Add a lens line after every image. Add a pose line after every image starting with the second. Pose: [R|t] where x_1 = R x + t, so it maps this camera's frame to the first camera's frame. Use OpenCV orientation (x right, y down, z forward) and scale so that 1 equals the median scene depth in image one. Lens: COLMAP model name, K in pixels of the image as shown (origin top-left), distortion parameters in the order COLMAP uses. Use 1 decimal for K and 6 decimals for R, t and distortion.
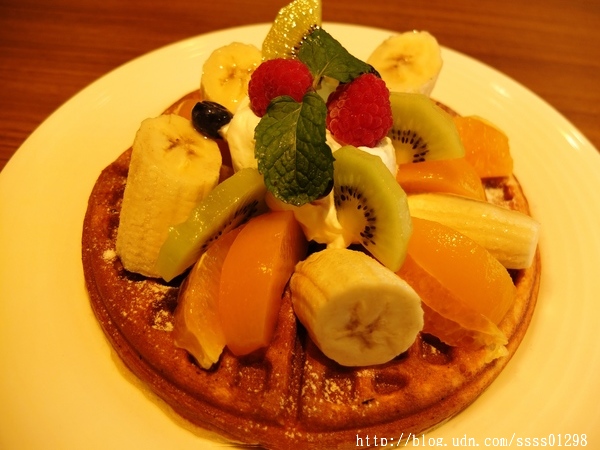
lens RADIAL K [[469.4, 0, 300.0], [0, 469.4, 225.0], [0, 0, 1]] dist [-0.062952, 0.006271]
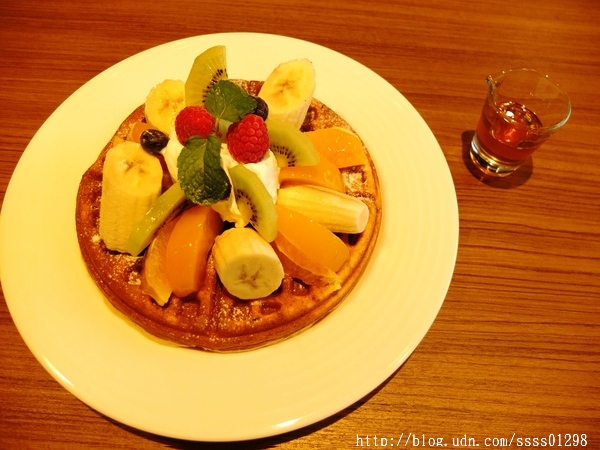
lens RADIAL K [[477.3, 0, 284.4], [0, 477.3, 223.7], [0, 0, 1]] dist [-0.019903, 0.004387]
pose [[0.998315, -0.058003, -0.001815, 0.247738], [0.057586, 0.986293, 0.154628, -0.214167], [-0.007179, -0.154471, 0.987971, -0.629941]]
